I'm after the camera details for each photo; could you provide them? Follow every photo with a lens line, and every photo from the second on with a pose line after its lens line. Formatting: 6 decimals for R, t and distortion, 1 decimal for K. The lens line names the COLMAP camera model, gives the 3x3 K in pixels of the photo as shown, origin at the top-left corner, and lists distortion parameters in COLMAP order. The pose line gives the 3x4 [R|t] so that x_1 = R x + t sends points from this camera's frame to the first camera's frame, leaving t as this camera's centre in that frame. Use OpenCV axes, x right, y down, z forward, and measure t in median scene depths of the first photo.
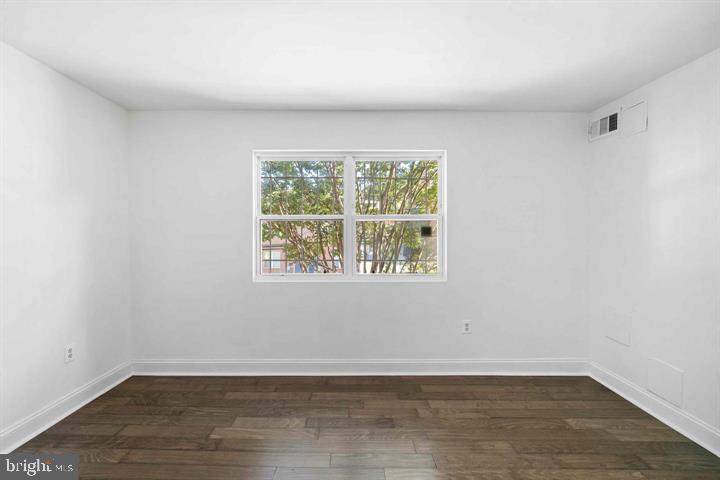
lens RADIAL K [[338.2, 0, 360.1], [0, 338.2, 237.5], [0, 0, 1]] dist [-0.010165, 0.000888]
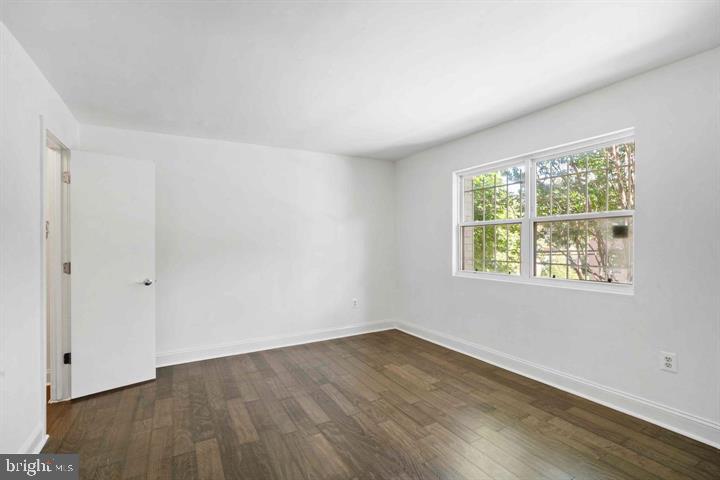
lens RADIAL K [[338.2, 0, 360.1], [0, 338.2, 237.5], [0, 0, 1]] dist [-0.010165, 0.000888]
pose [[0.494086, -0.016262, -0.869261, 0.708909], [0.011967, 0.999858, -0.011903, -0.002741], [0.869331, -0.004521, 0.494210, 0.079291]]
